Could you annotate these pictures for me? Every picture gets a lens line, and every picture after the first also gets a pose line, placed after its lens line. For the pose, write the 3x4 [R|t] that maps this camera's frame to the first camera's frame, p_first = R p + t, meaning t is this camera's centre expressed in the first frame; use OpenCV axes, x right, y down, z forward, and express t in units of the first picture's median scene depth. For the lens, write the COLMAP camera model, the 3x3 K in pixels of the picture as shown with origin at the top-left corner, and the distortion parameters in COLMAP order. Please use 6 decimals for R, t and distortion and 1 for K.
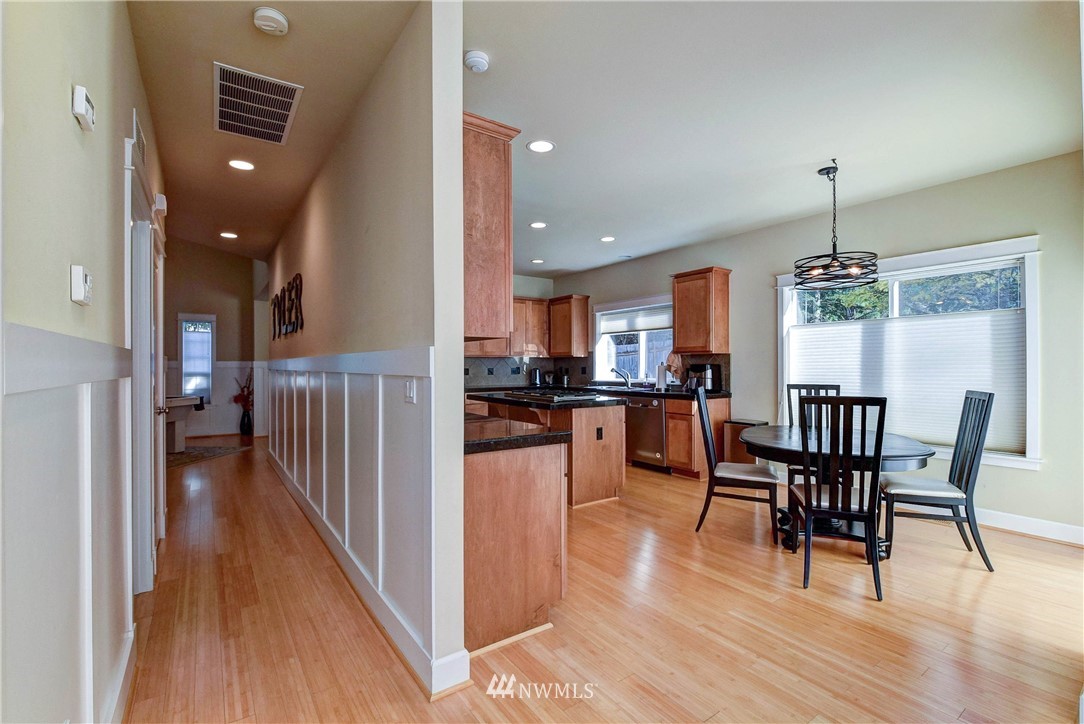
lens RADIAL K [[477.9, 0, 545.1], [0, 477.9, 364.7], [0, 0, 1]] dist [0.001947, -0.003572]
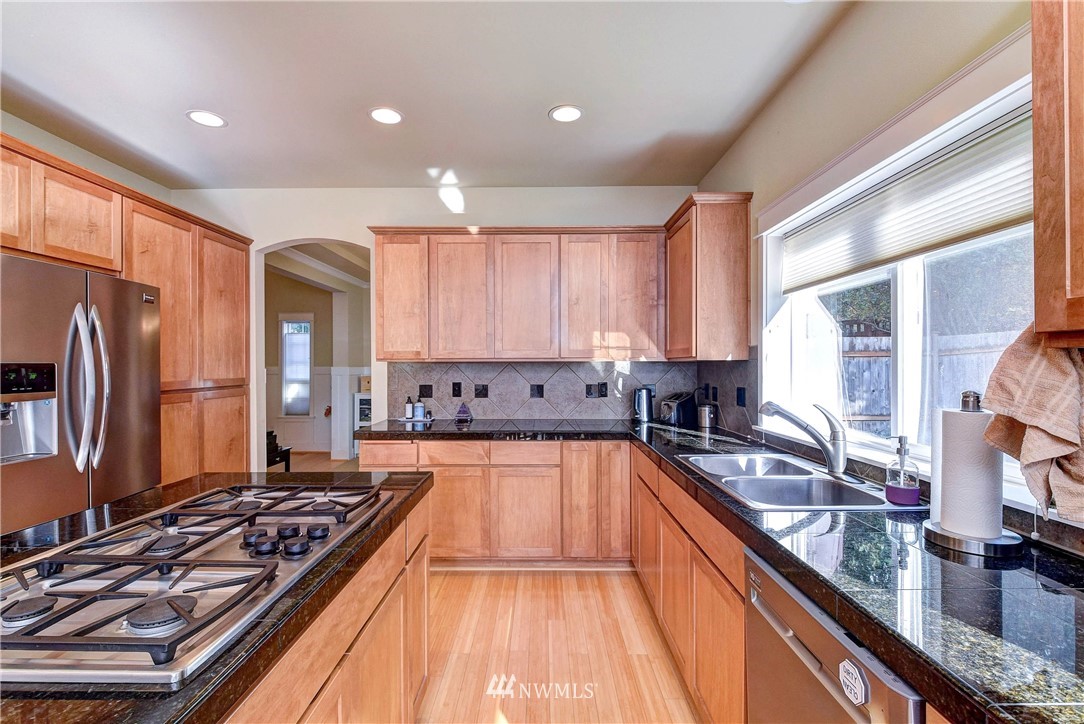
lens RADIAL K [[477.9, 0, 535.4], [0, 477.9, 364.6], [0, 0, 1]] dist [0.001947, -0.003572]
pose [[0.799065, 0.001286, -0.601243, 0.180675], [0.000078, 0.999997, 0.002242, -0.013926], [0.601244, -0.001838, 0.799063, 0.615105]]
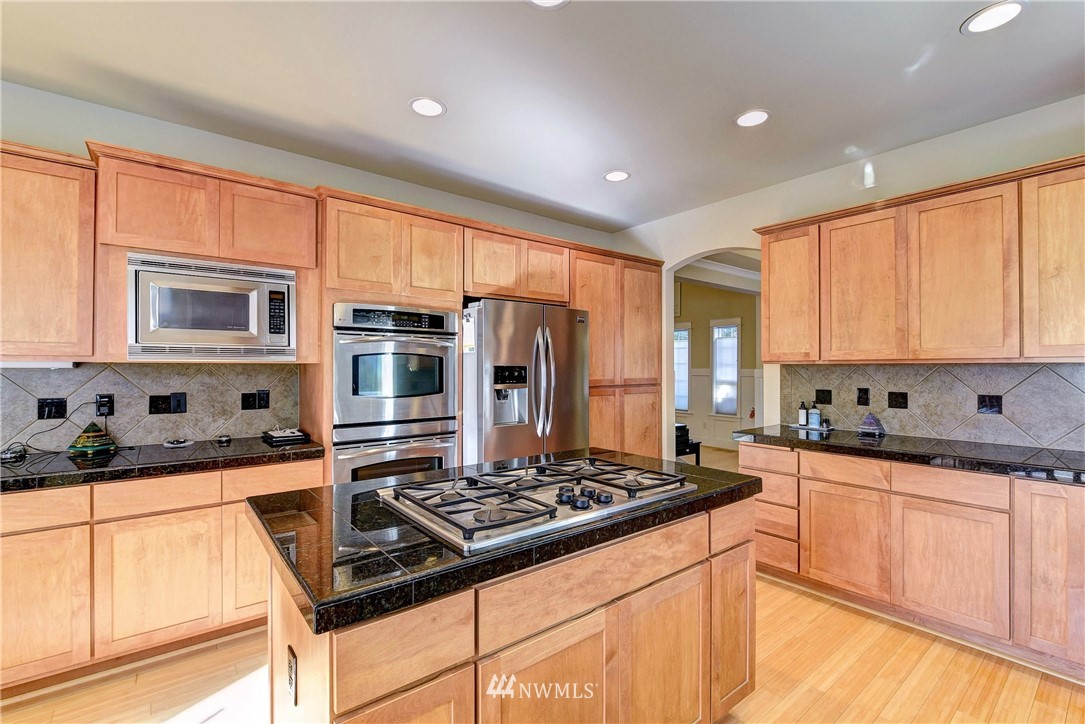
lens RADIAL K [[477.5, 0, 538.8], [0, 477.5, 364.6], [0, 0, 1]] dist [-0.001629, -0.002750]
pose [[0.031909, -0.003389, -0.999485, 0.227779], [0.000219, 0.999994, -0.003383, -0.013682], [0.999491, -0.000111, 0.031910, 0.663994]]
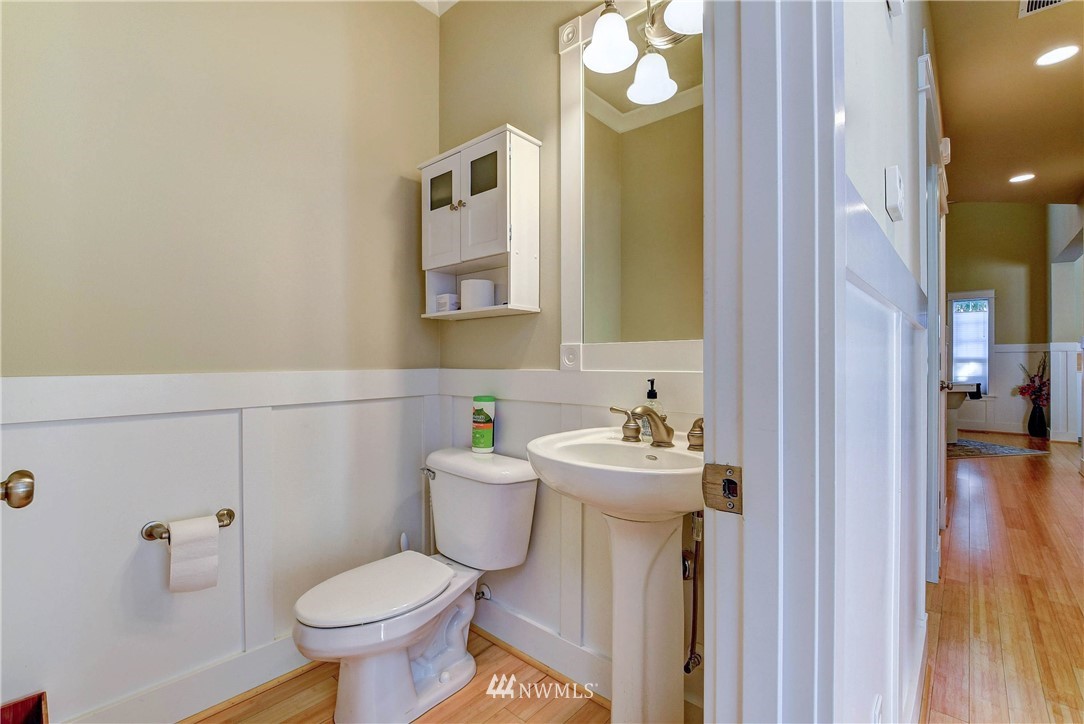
lens RADIAL K [[477.9, 0, 542.1], [0, 477.9, 366.2], [0, 0, 1]] dist [0.001947, -0.003572]
pose [[0.220640, 0.009737, -0.975307, -0.042985], [0.005718, 0.999920, 0.011276, 0.019129], [0.975339, -0.008065, 0.220566, 0.031214]]
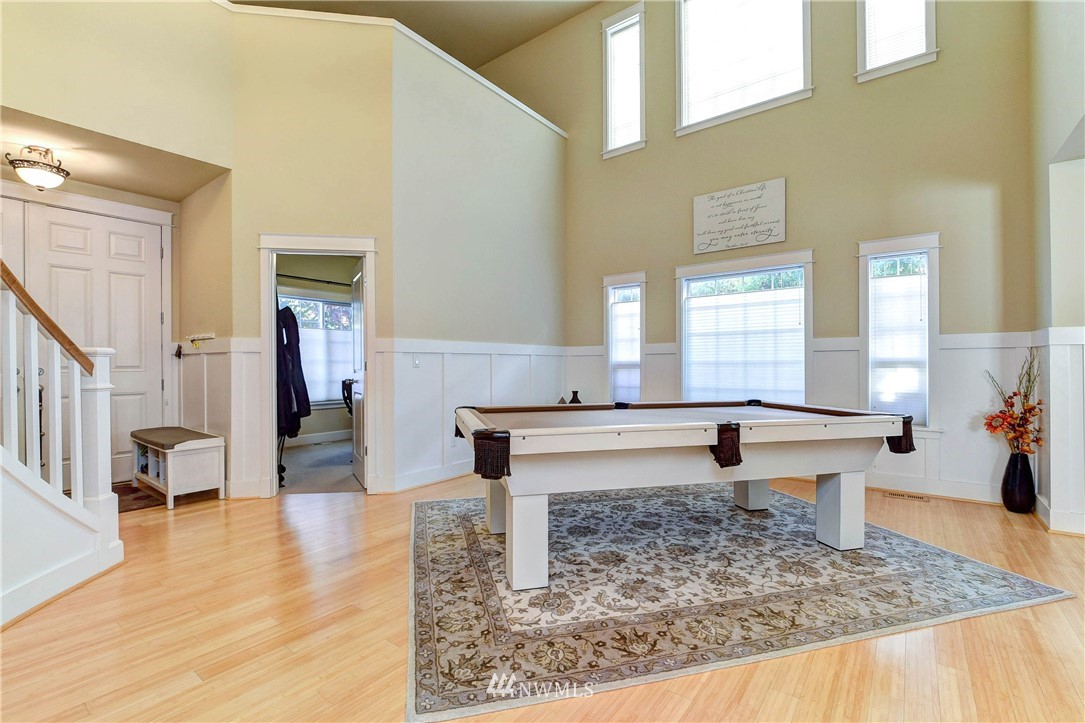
lens RADIAL K [[477.5, 0, 540.3], [0, 477.5, 363.4], [0, 0, 1]] dist [-0.001629, -0.002750]
pose [[0.285539, 0.000218, -0.958367, -0.405720], [0.002906, 0.999995, 0.001094, 0.021263], [0.958363, -0.003098, 0.285537, 0.566057]]
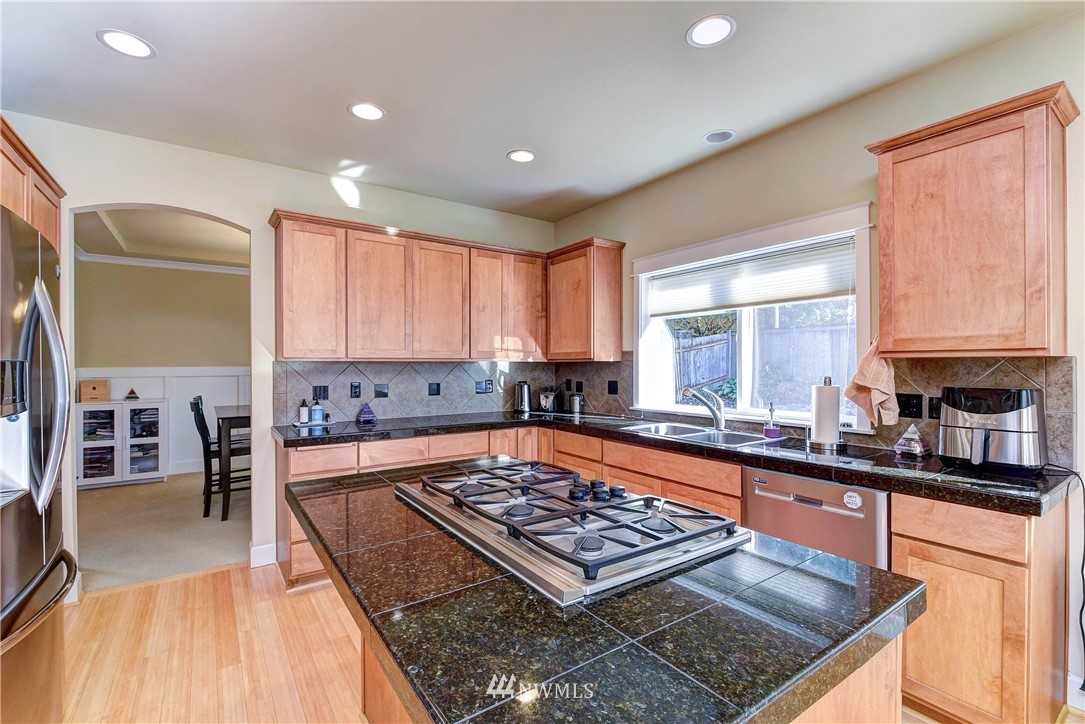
lens RADIAL K [[477.5, 0, 531.4], [0, 477.5, 364.5], [0, 0, 1]] dist [-0.001629, -0.002750]
pose [[0.999636, 0.001438, -0.026937, 0.006319], [-0.001399, 0.999998, 0.001475, -0.013541], [0.026939, -0.001436, 0.999636, 0.486954]]
